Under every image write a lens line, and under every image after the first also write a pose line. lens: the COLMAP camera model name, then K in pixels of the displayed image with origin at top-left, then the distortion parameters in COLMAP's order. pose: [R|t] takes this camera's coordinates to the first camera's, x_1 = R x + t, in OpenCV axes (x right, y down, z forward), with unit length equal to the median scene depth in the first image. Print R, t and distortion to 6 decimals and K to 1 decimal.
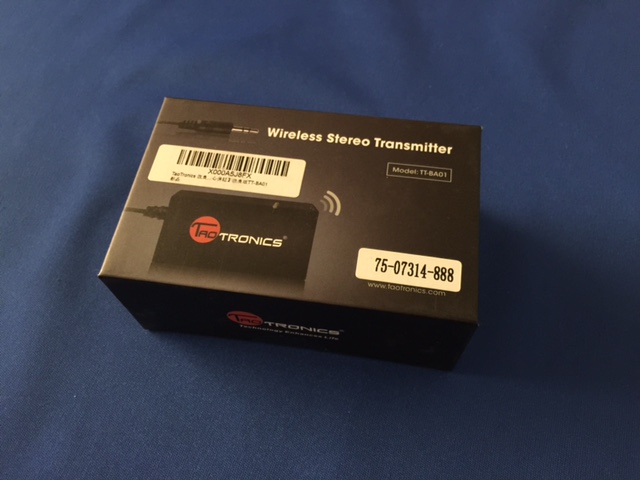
lens RADIAL K [[535.2, 0, 320.0], [0, 535.2, 240.0], [0, 0, 1]] dist [0.002105, 0.000326]
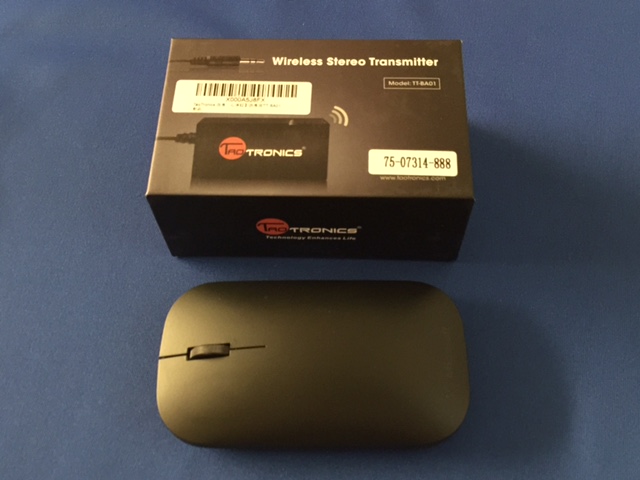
lens RADIAL K [[708.9, 0, 320.0], [0, 708.9, 240.0], [0, 0, 1]] dist [0.002153, -0.000129]
pose [[0.992295, -0.102440, 0.069684, -0.147788], [0.102196, 0.994739, 0.007071, 0.173800], [-0.070042, 0.000105, 0.997544, -0.491805]]
